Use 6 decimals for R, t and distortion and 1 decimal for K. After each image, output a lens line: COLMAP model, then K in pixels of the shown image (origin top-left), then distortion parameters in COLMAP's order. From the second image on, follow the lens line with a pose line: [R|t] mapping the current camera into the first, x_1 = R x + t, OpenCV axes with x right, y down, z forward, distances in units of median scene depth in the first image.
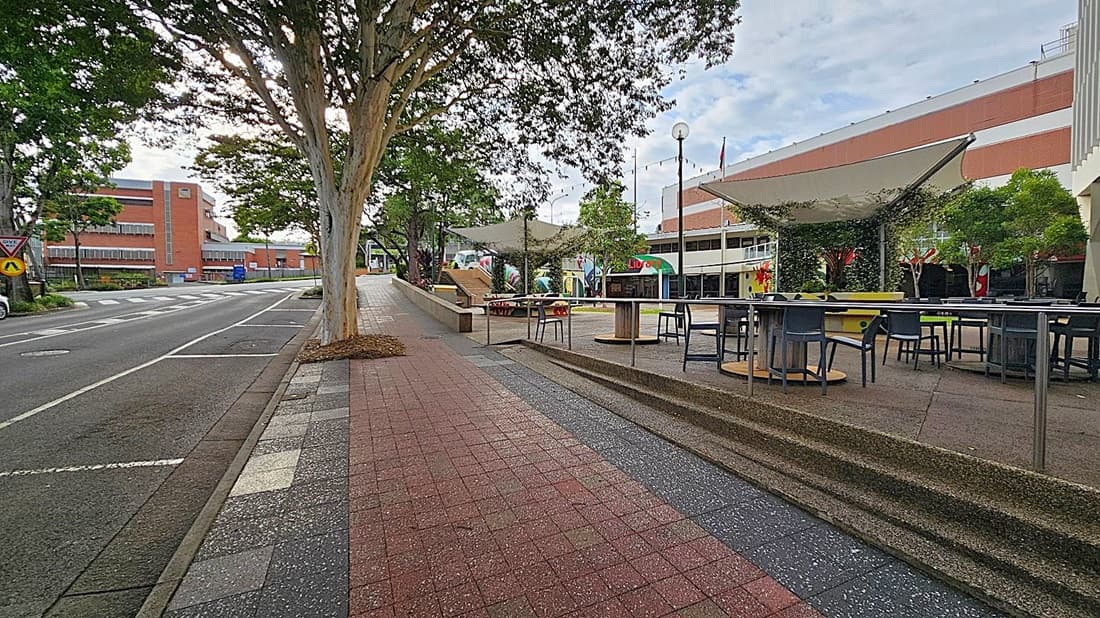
lens RADIAL K [[450.2, 0, 547.0], [0, 450.2, 304.3], [0, 0, 1]] dist [-0.003707, 0.000551]
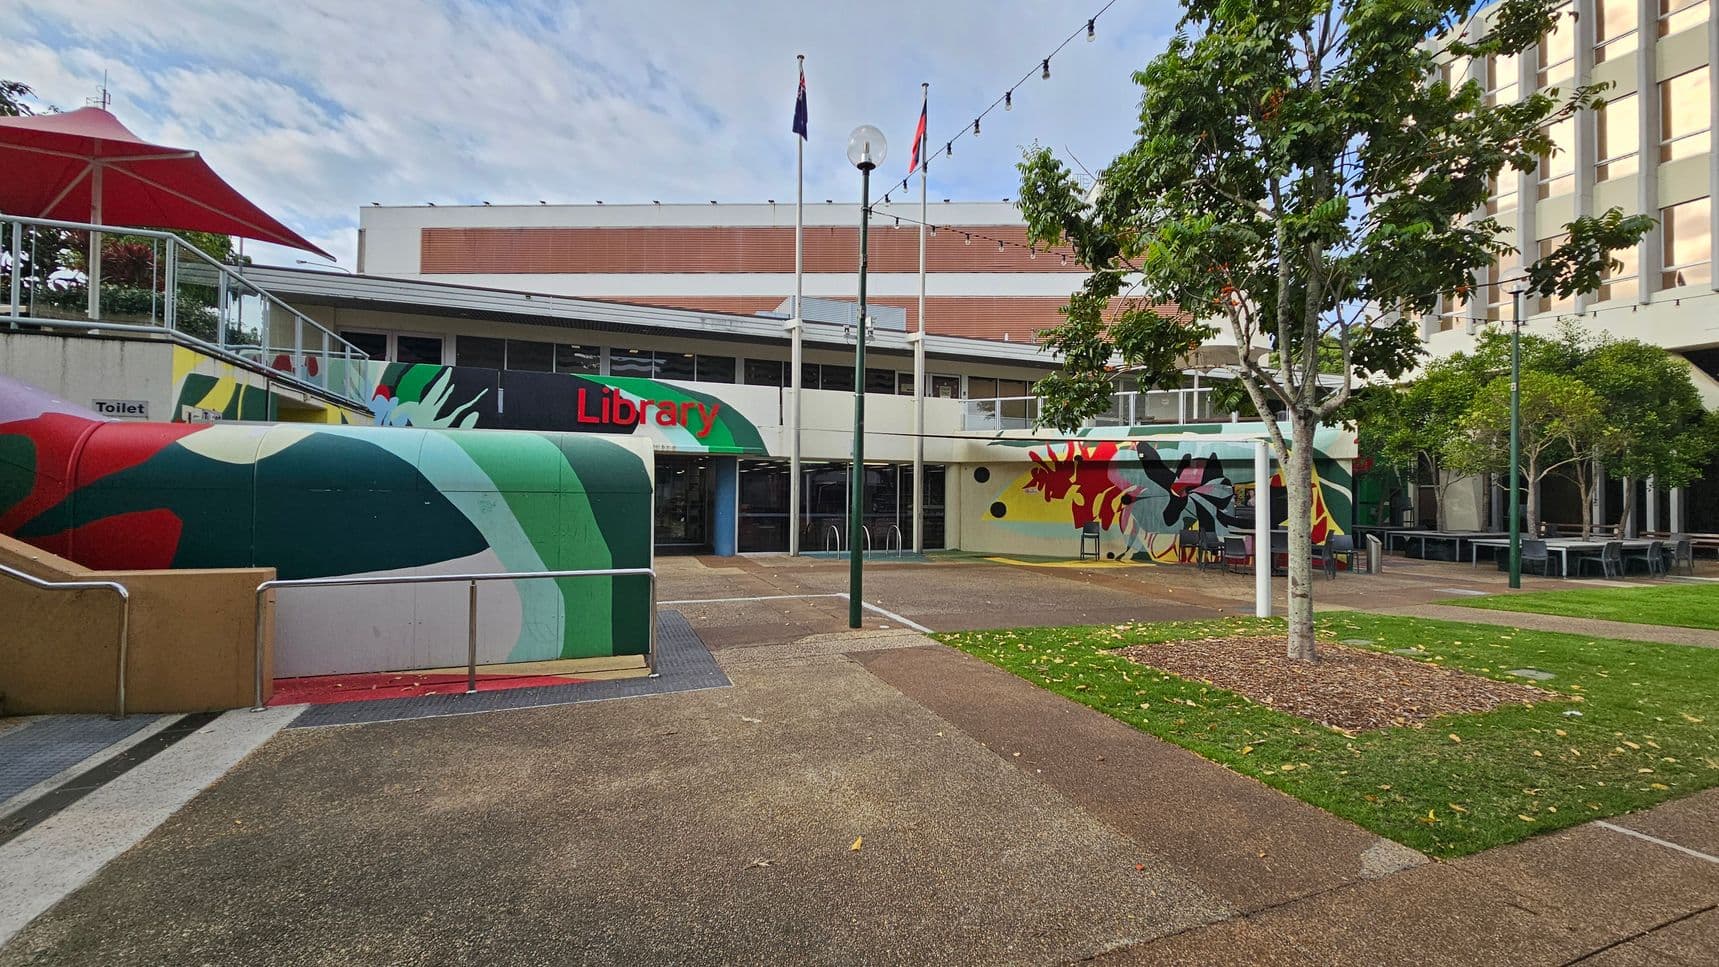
lens RADIAL K [[692.9, 0, 854.5], [0, 692.9, 481.7], [0, 0, 1]] dist [0.002105, 0.000284]
pose [[0.439461, 0.023569, 0.897953, -0.110439], [0.012536, 0.999397, -0.032366, -0.036695], [-0.898174, 0.025480, 0.438900, 0.783423]]
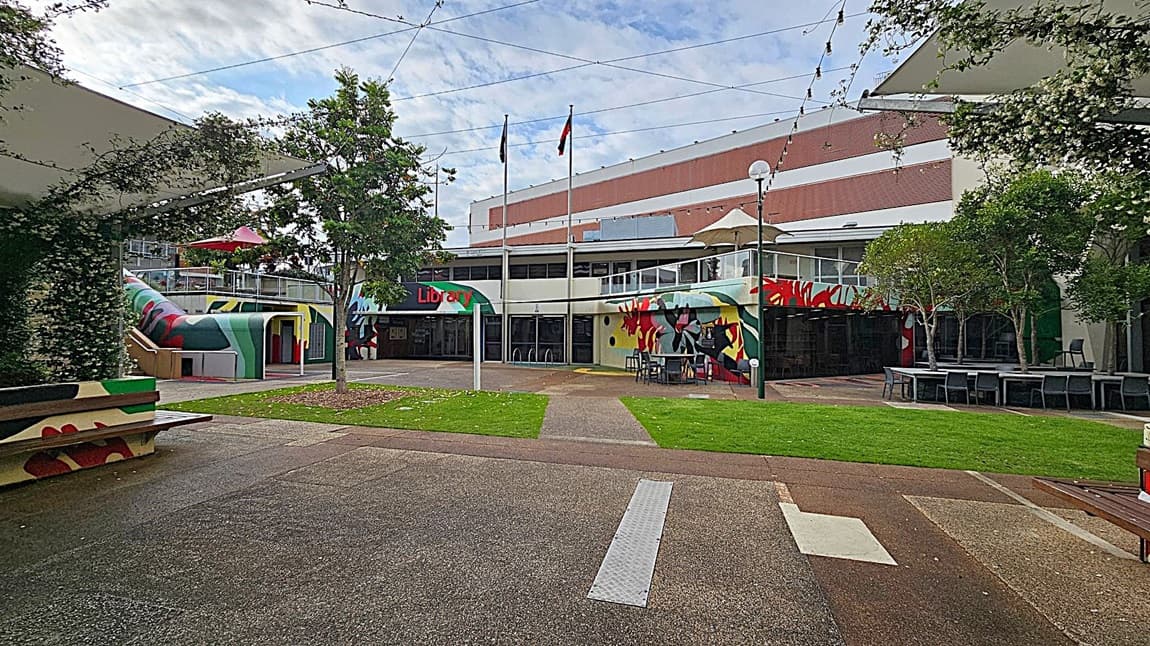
lens RADIAL K [[470.7, 0, 571.9], [0, 470.7, 318.1], [0, 0, 1]] dist [-0.003707, 0.000551]
pose [[0.889616, 0.023399, 0.456110, 0.089511], [0.002301, 0.998444, -0.055708, -0.027033], [-0.456704, 0.050609, 0.888178, 0.399322]]
